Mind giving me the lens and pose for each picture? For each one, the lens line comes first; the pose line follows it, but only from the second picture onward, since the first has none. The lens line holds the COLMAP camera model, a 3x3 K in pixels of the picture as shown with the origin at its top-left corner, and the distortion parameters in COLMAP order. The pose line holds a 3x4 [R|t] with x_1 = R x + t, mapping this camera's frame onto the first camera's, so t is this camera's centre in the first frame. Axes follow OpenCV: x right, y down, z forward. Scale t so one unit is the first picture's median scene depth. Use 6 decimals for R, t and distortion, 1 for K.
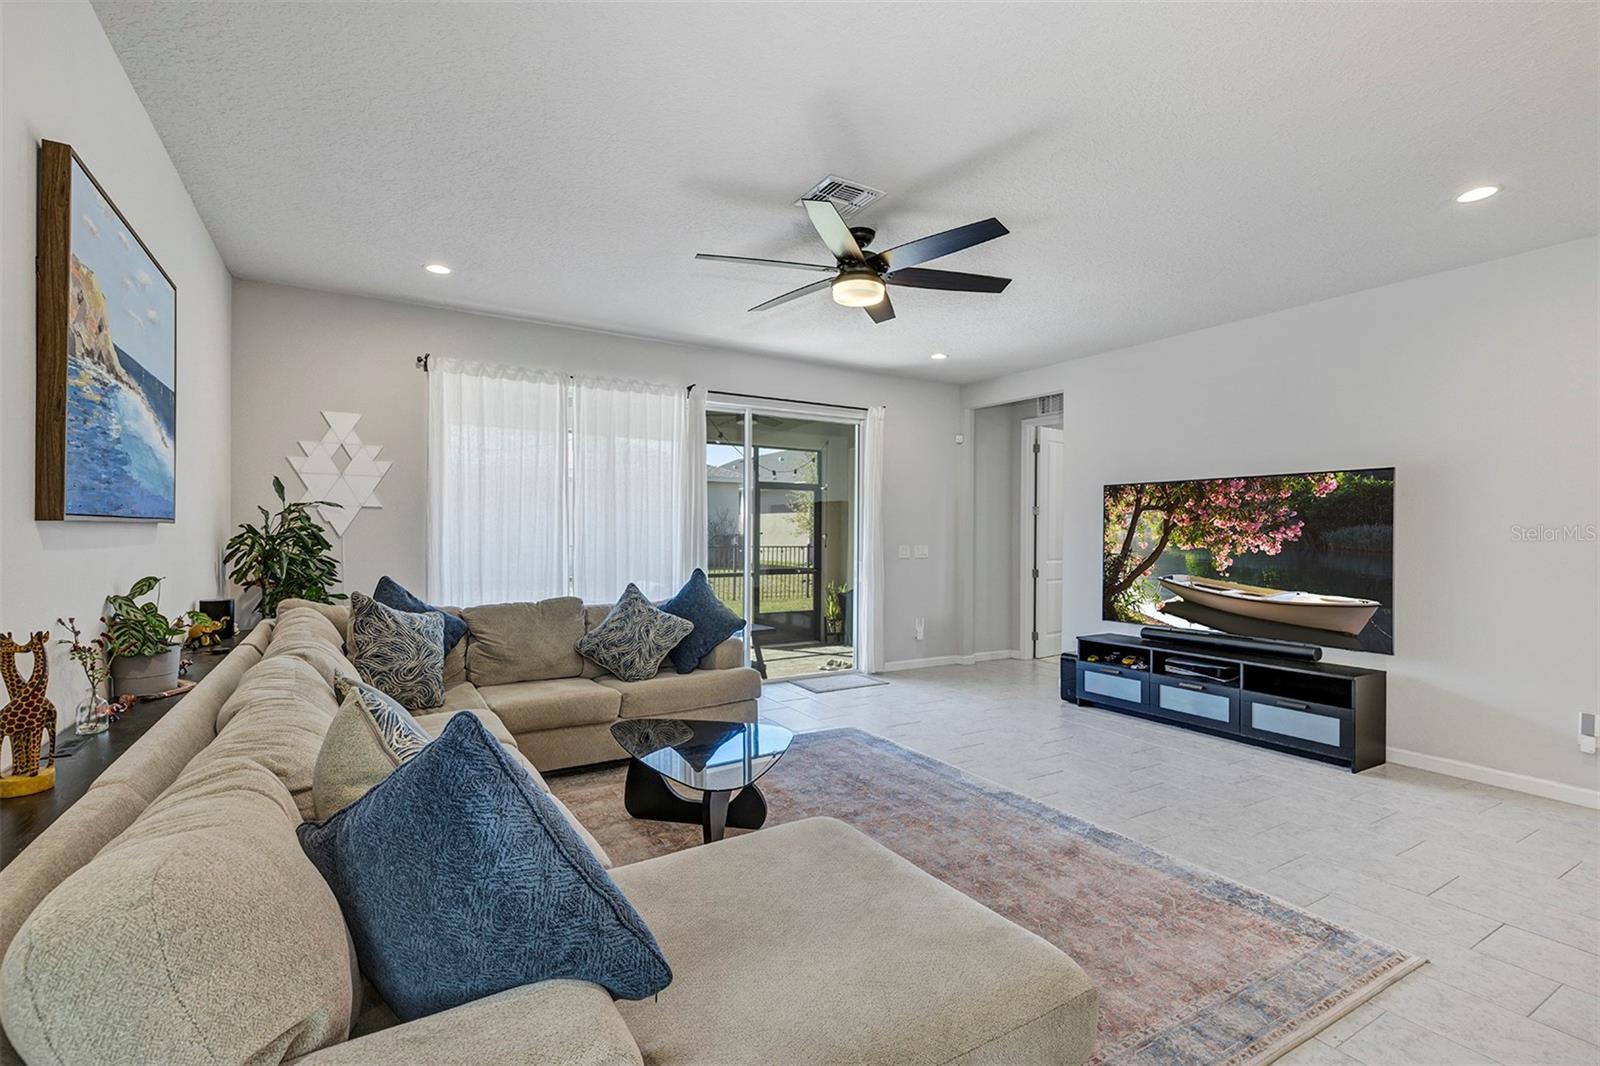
lens RADIAL K [[728.9, 0, 797.2], [0, 728.9, 531.3], [0, 0, 1]] dist [0.005230, 0.000393]
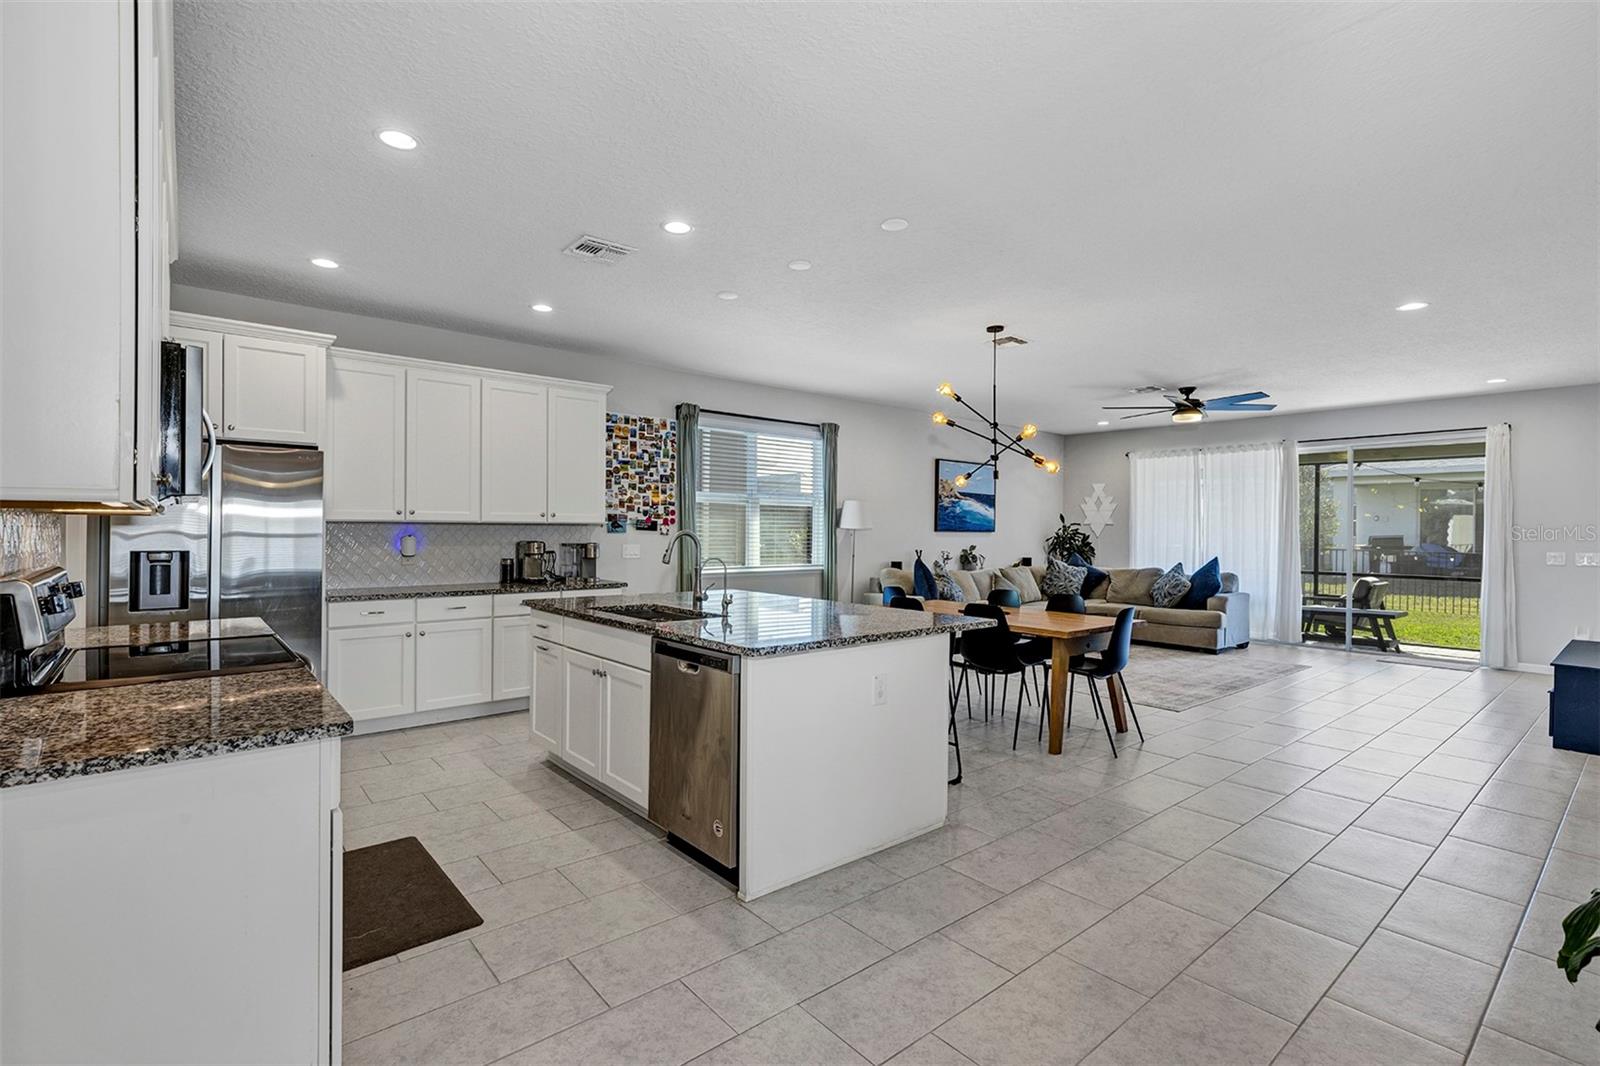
lens RADIAL K [[728.9, 0, 787.1], [0, 728.9, 529.7], [0, 0, 1]] dist [0.005230, 0.000393]
pose [[0.149099, -0.004959, -0.988810, 2.383304], [-0.008498, 0.999944, -0.006296, 0.008209], [0.988786, 0.009341, 0.149048, -0.494002]]
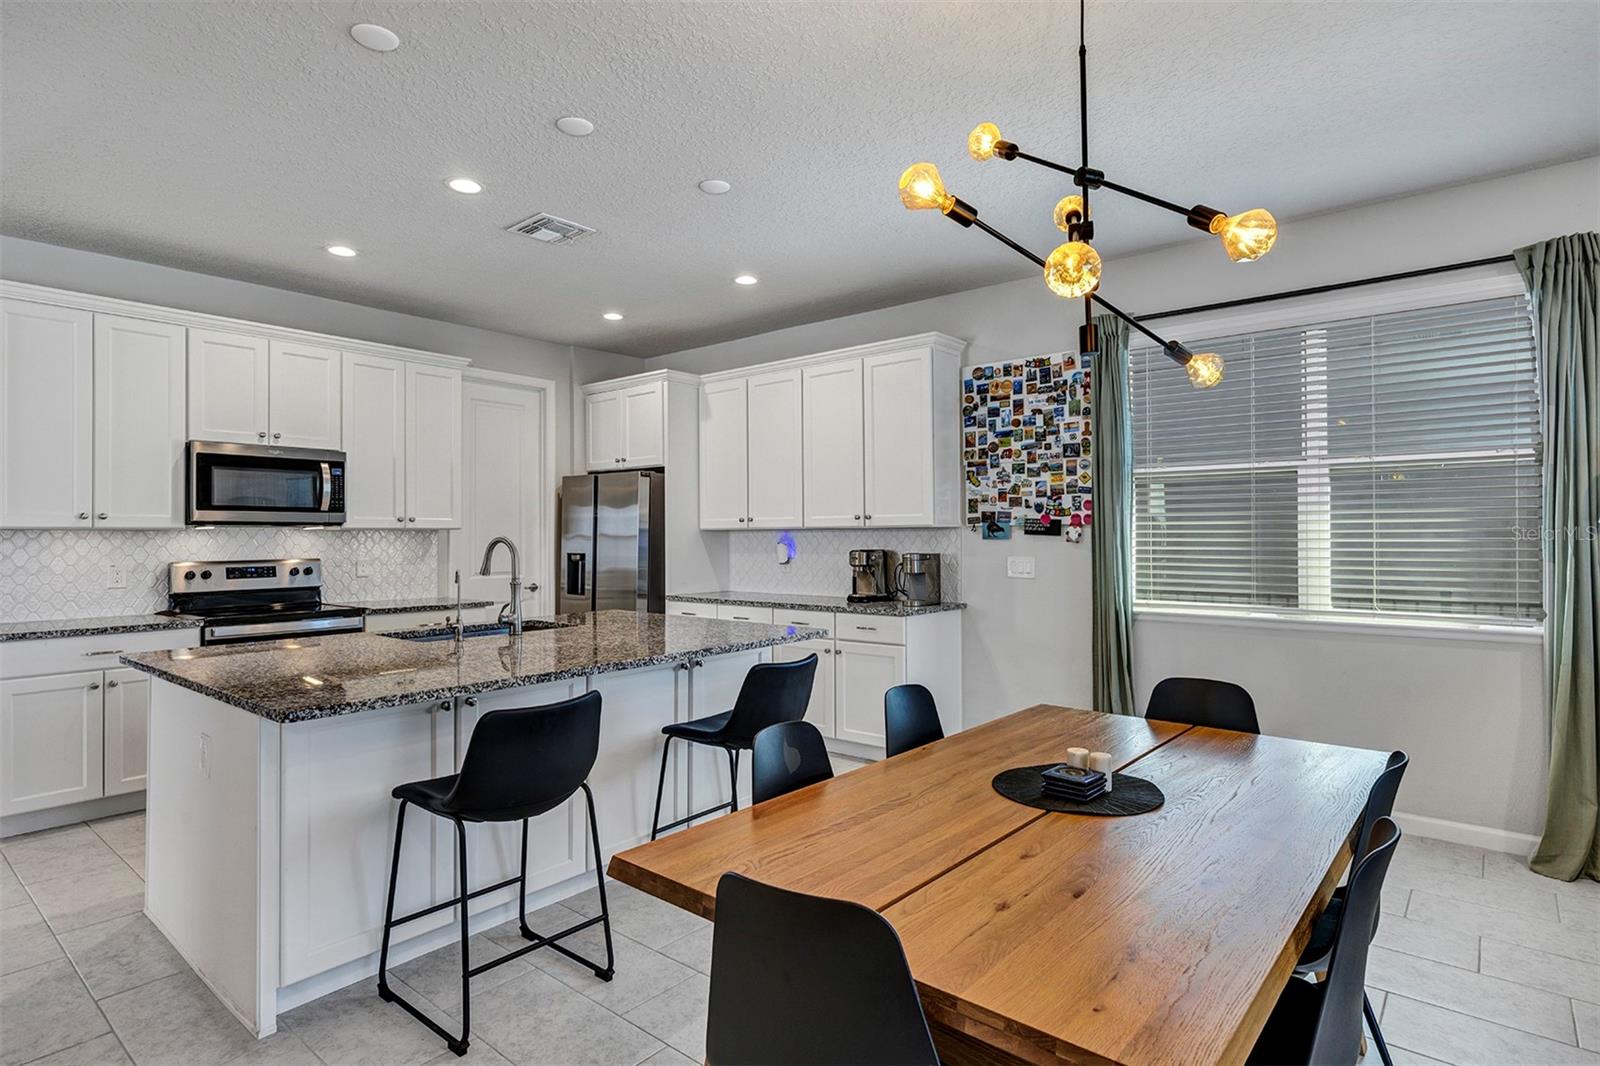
lens RADIAL K [[829.6, 0, 791.9], [0, 829.6, 530.9], [0, 0, 1]] dist [-0.006293, 0.003433]
pose [[-0.945092, -0.003737, -0.326782, 1.091206], [-0.001658, 0.999977, -0.006640, 0.003235], [0.326799, -0.005734, -0.945077, 0.785537]]
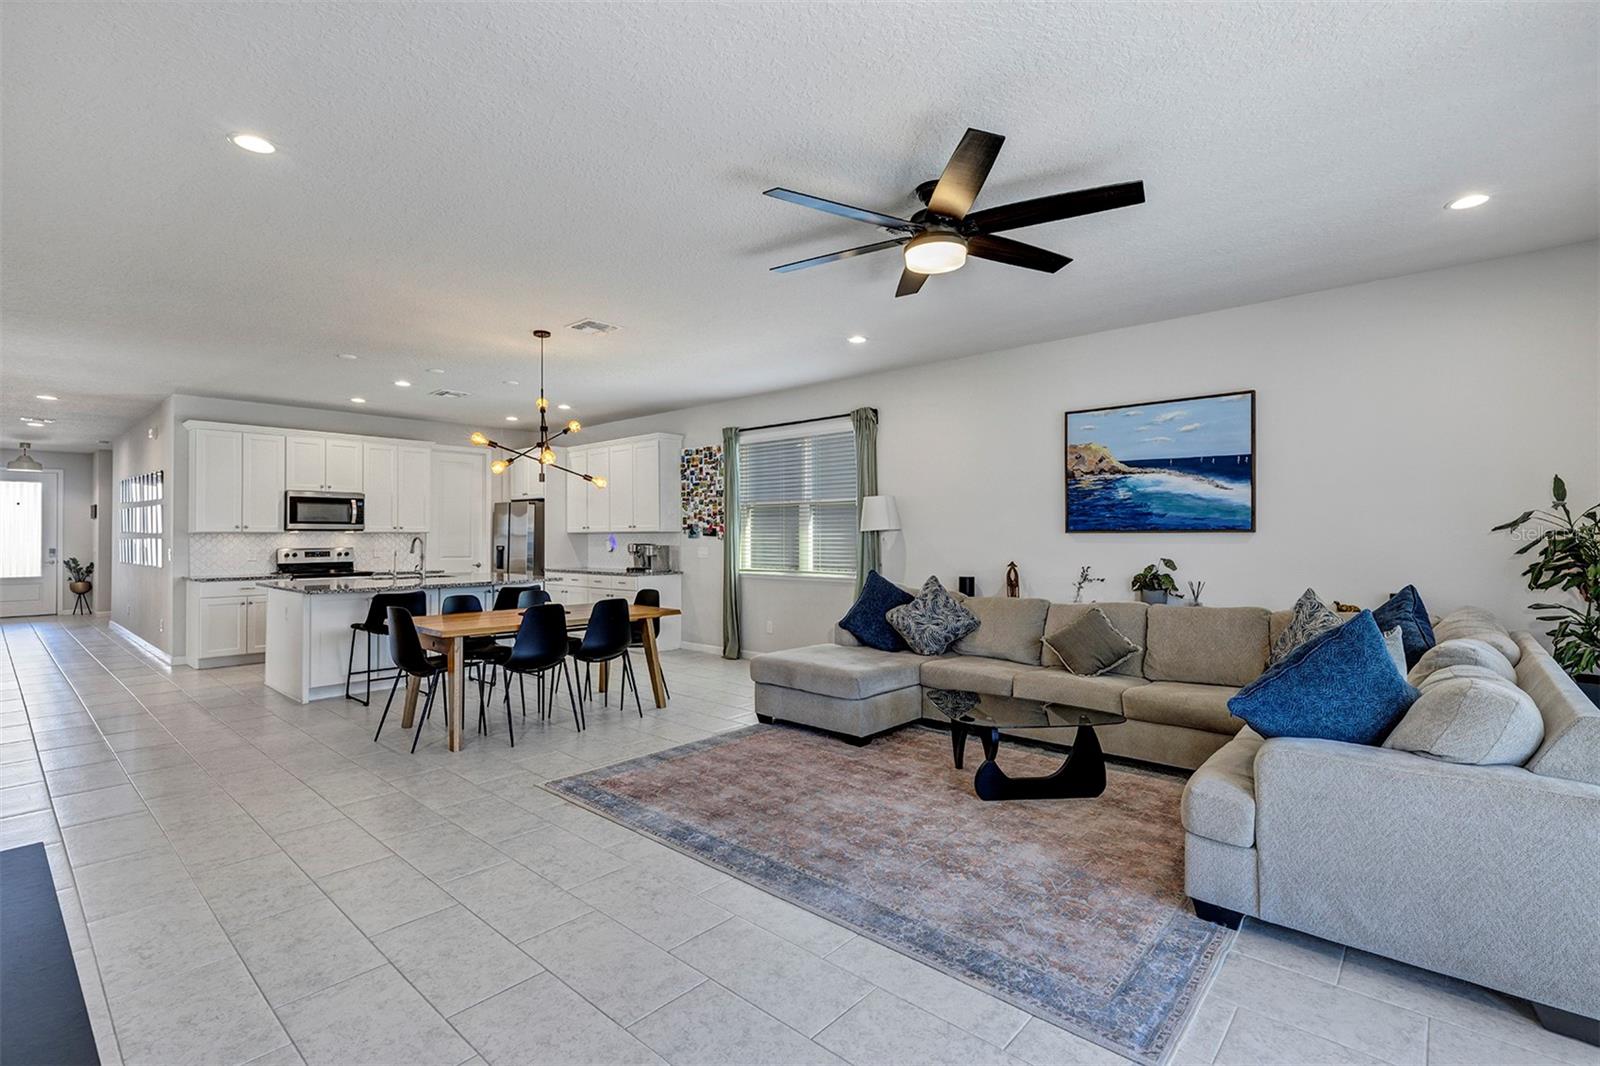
lens RADIAL K [[728.9, 0, 791.9], [0, 728.9, 527.3], [0, 0, 1]] dist [0.005230, 0.000393]
pose [[-0.956402, -0.006967, -0.291970, 0.615957], [-0.002990, 0.999897, -0.014062, 0.004851], [0.292038, -0.012576, -0.956324, 2.199279]]
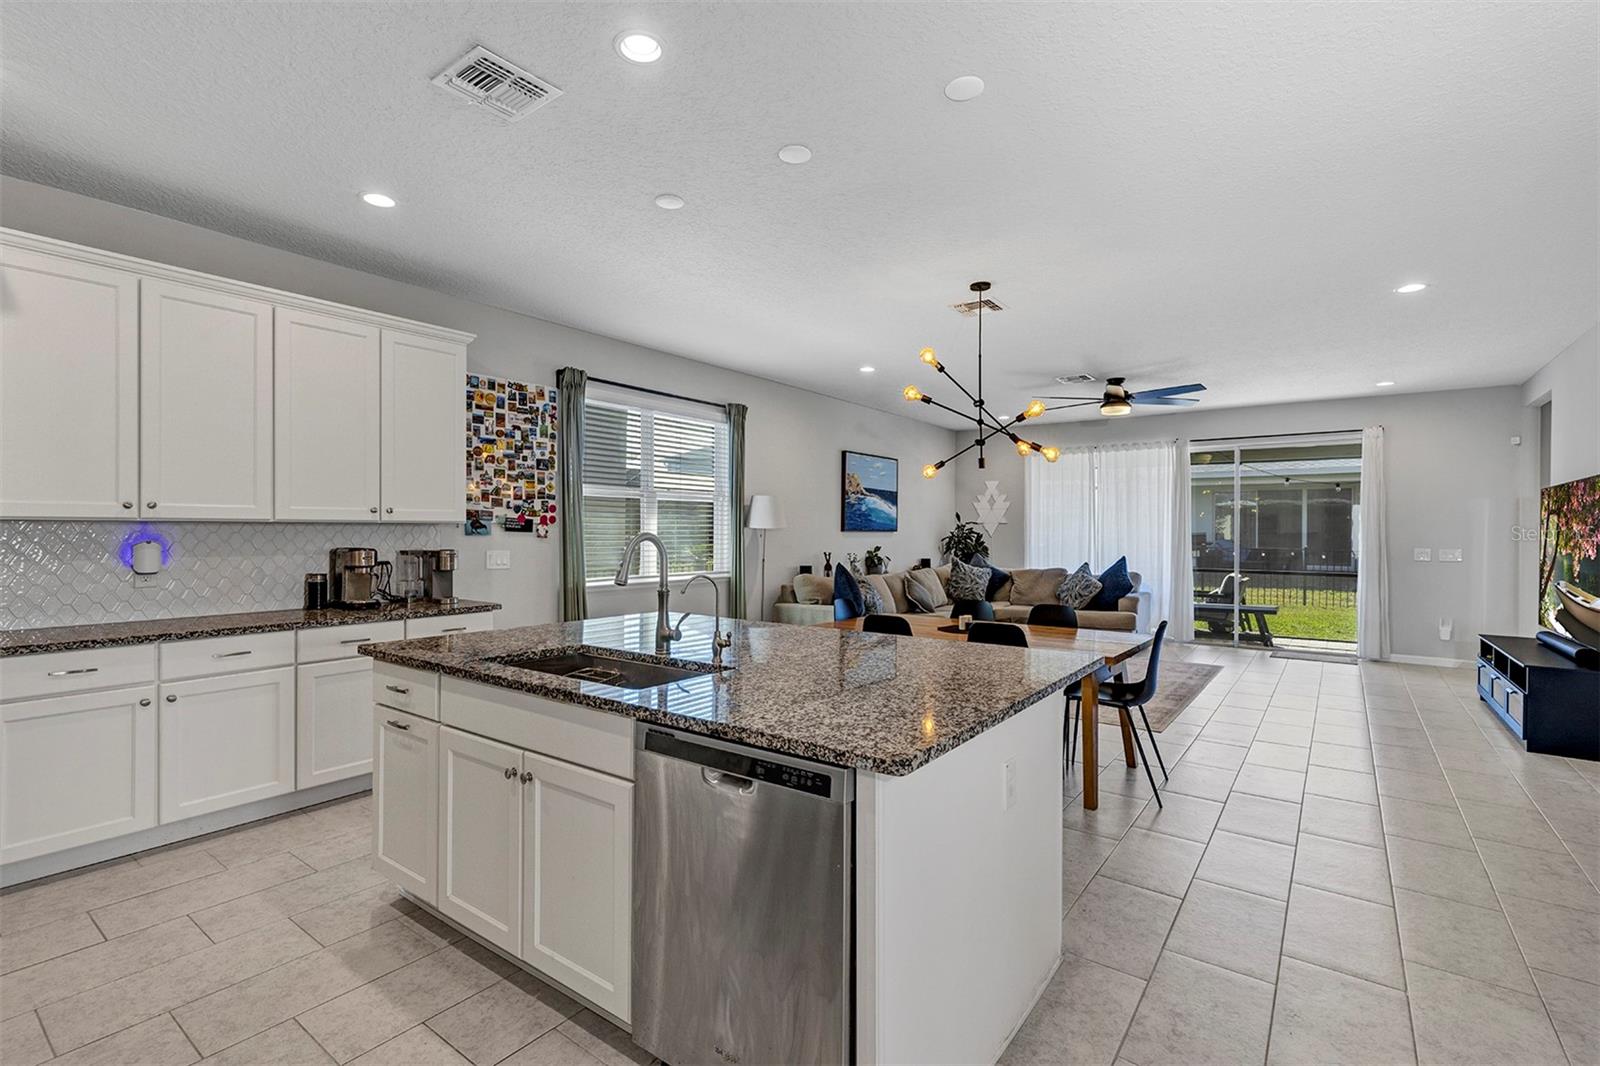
lens RADIAL K [[728.9, 0, 787.3], [0, 728.9, 530.1], [0, 0, 1]] dist [0.005230, 0.000393]
pose [[0.371167, -0.004700, -0.928554, 1.914877], [-0.003445, 0.999973, -0.006439, 0.004827], [0.928560, 0.005589, 0.371141, -0.637250]]
